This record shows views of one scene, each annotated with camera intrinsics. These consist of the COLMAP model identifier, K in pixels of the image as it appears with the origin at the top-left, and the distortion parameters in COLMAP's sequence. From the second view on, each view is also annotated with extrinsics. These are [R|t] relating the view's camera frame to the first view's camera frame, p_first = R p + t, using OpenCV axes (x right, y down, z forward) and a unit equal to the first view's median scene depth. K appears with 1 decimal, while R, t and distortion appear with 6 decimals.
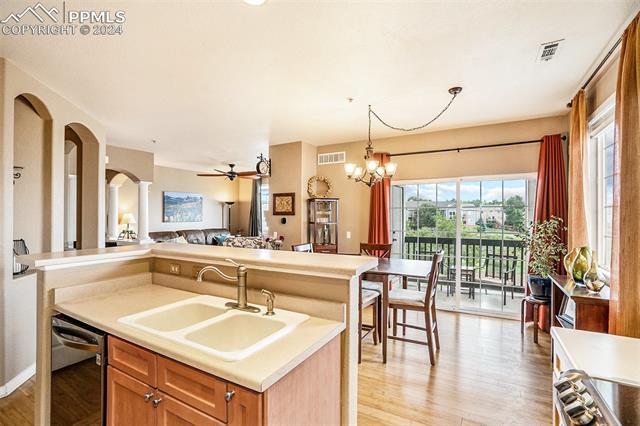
lens RADIAL K [[299.8, 0, 321.3], [0, 299.8, 212.8], [0, 0, 1]] dist [-0.013484, 0.001610]
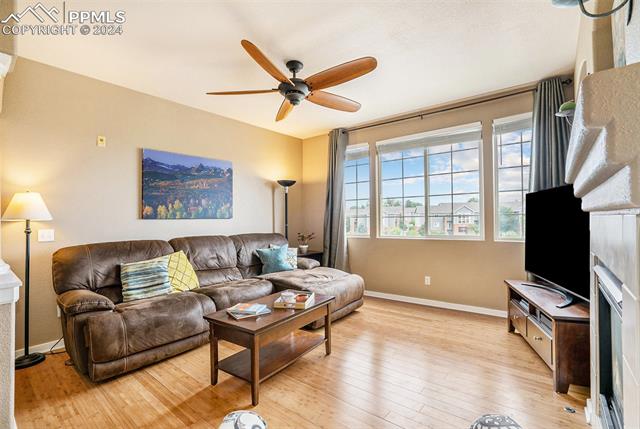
lens RADIAL K [[299.8, 0, 318.9], [0, 299.8, 216.3], [0, 0, 1]] dist [-0.013484, 0.001610]
pose [[0.984940, -0.010878, -0.172552, -0.178433], [0.010320, 0.999938, -0.004126, 0.028721], [0.172586, 0.002284, 0.984992, 0.551905]]
